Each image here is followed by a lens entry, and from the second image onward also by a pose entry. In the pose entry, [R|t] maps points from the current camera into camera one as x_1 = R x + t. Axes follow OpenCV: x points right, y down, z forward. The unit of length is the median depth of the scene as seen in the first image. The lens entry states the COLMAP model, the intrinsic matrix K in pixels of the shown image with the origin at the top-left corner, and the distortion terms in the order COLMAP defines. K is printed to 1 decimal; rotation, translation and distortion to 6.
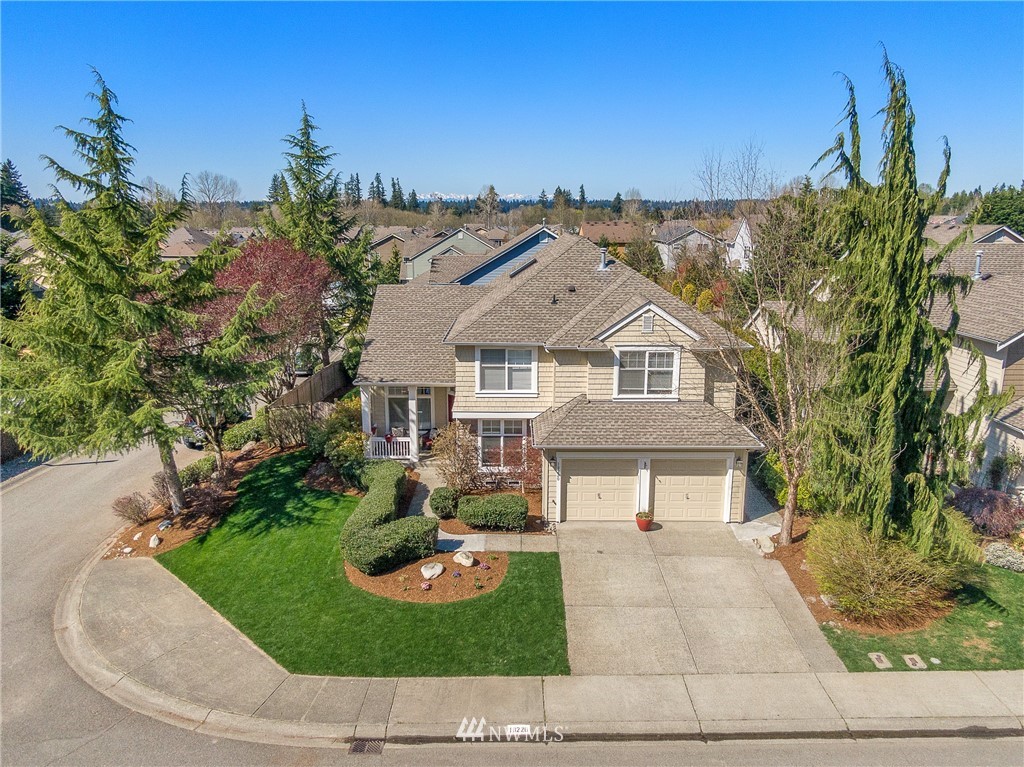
lens RADIAL K [[734.9, 0, 516.6], [0, 734.9, 381.3], [0, 0, 1]] dist [-0.001952, -0.003978]
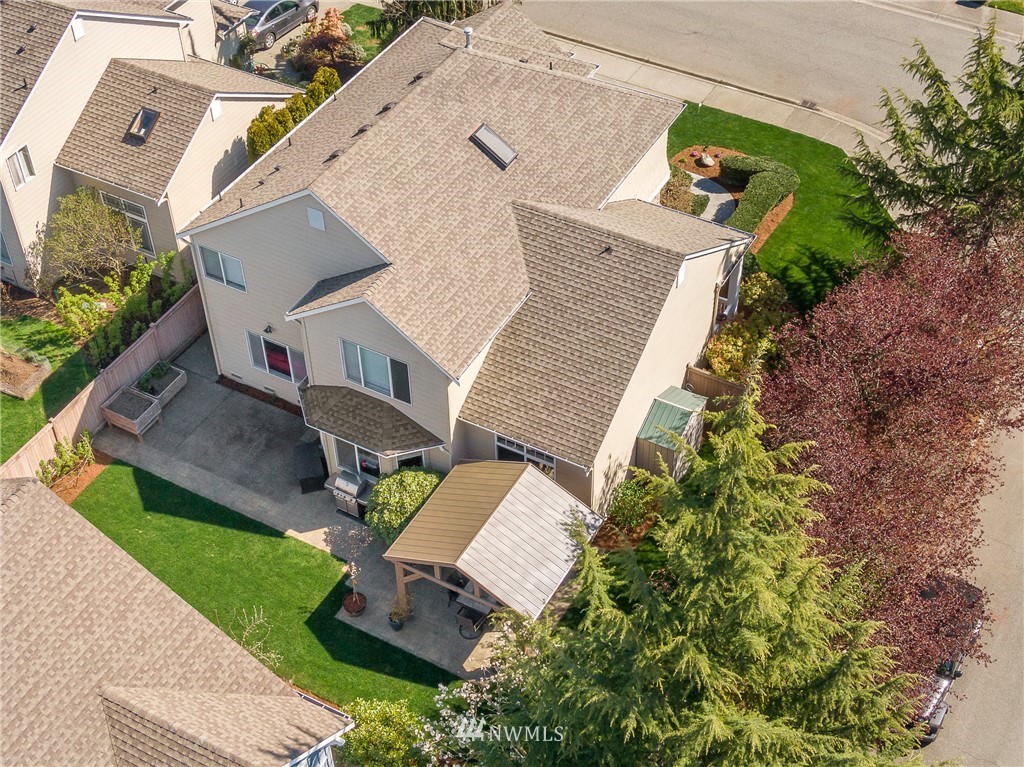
lens RADIAL K [[1441.6, 0, 512.0], [0, 1441.6, 383.5], [0, 0, 1]] dist [0.026820, 0.056230]
pose [[-0.870507, -0.329940, 0.365182, -0.725684], [0.130646, 0.560466, 0.817808, -1.441605], [-0.474500, 0.759616, -0.444784, 2.275071]]
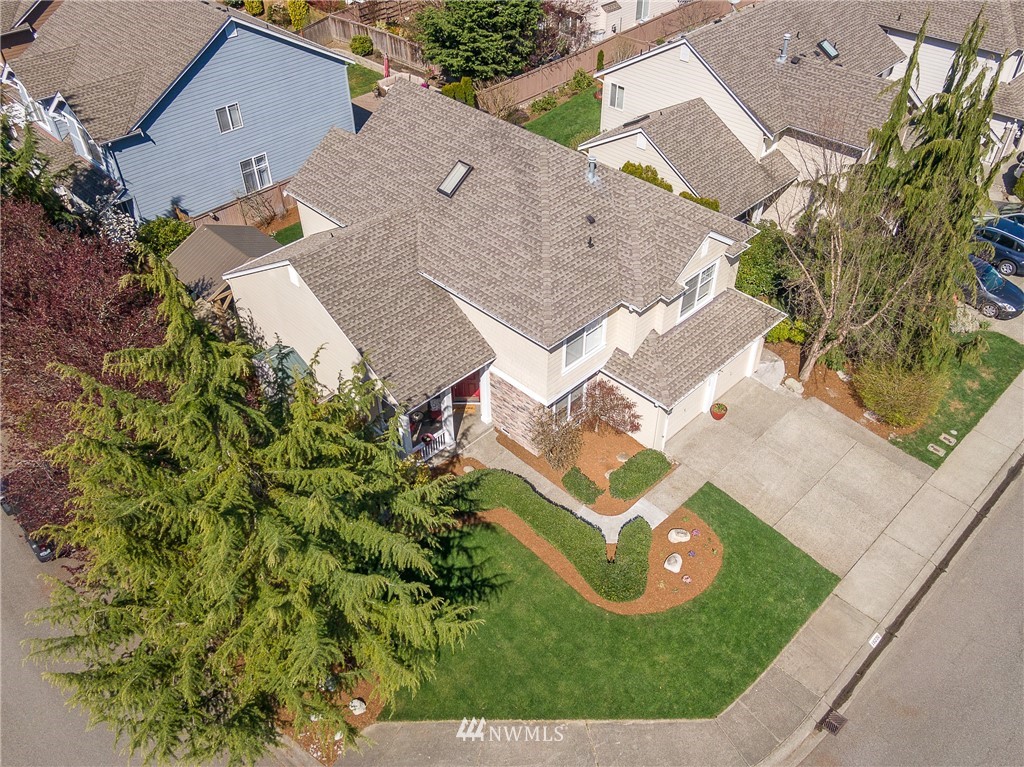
lens RADIAL K [[860.0, 0, 526.9], [0, 860.0, 380.5], [0, 0, 1]] dist [0.038757, 0.004442]
pose [[0.700382, -0.464715, 0.541761, -0.732497], [0.161039, 0.842327, 0.514346, -0.583740], [-0.695364, -0.272994, 0.664788, 0.321597]]
